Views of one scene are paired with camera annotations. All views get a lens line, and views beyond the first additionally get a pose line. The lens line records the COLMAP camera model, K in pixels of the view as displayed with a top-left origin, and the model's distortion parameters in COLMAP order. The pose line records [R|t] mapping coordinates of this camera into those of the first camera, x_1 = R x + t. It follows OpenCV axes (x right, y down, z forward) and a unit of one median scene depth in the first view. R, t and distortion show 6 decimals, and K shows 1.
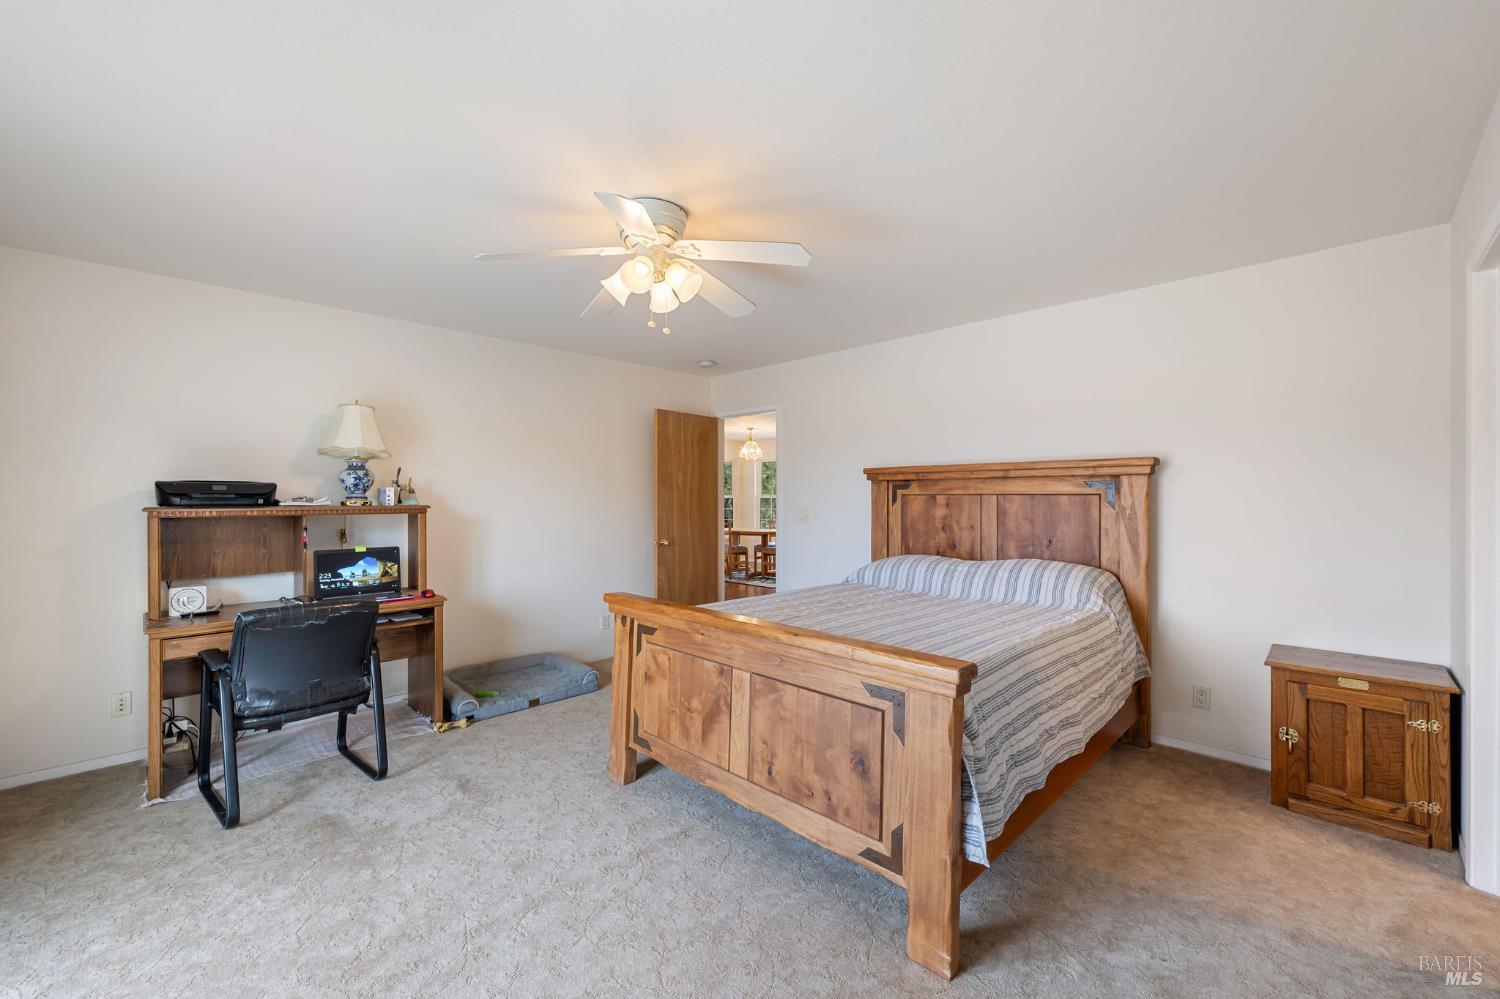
lens RADIAL K [[605.3, 0, 742.8], [0, 605.3, 499.4], [0, 0, 1]] dist [-0.001130, -0.000084]
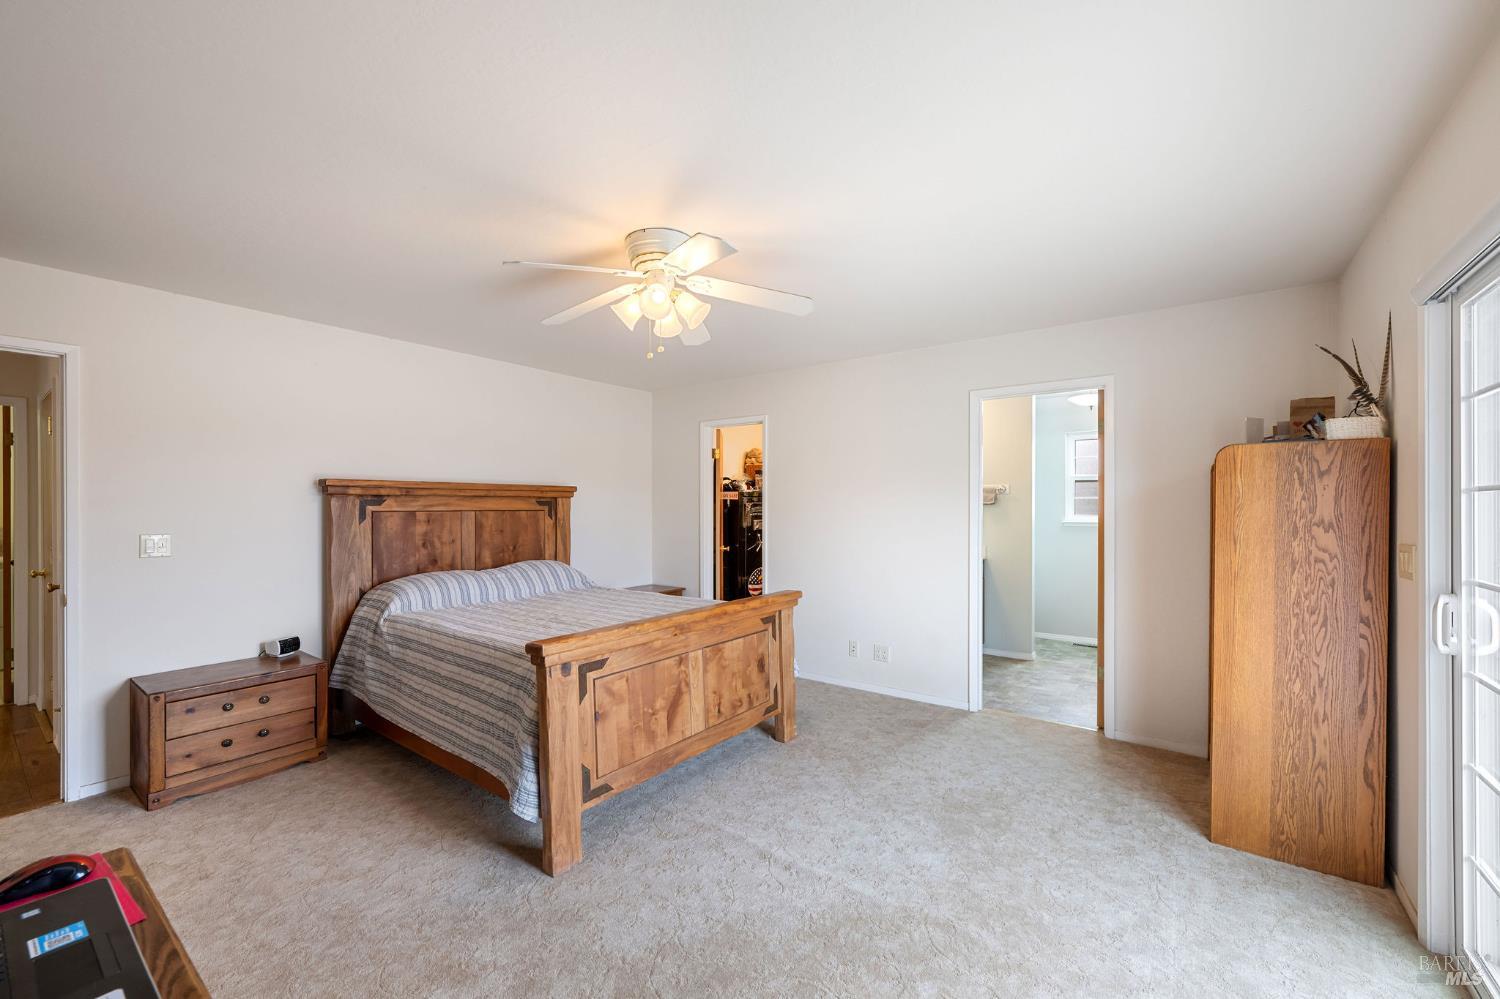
lens RADIAL K [[595.5, 0, 744.3], [0, 595.5, 500.0], [0, 0, 1]] dist [-0.000446, -0.000034]
pose [[-0.140321, 0.009624, 0.990059, -1.055808], [0.007153, 0.999937, -0.008706, -0.020260], [-0.990080, 0.005861, -0.140381, 0.894554]]
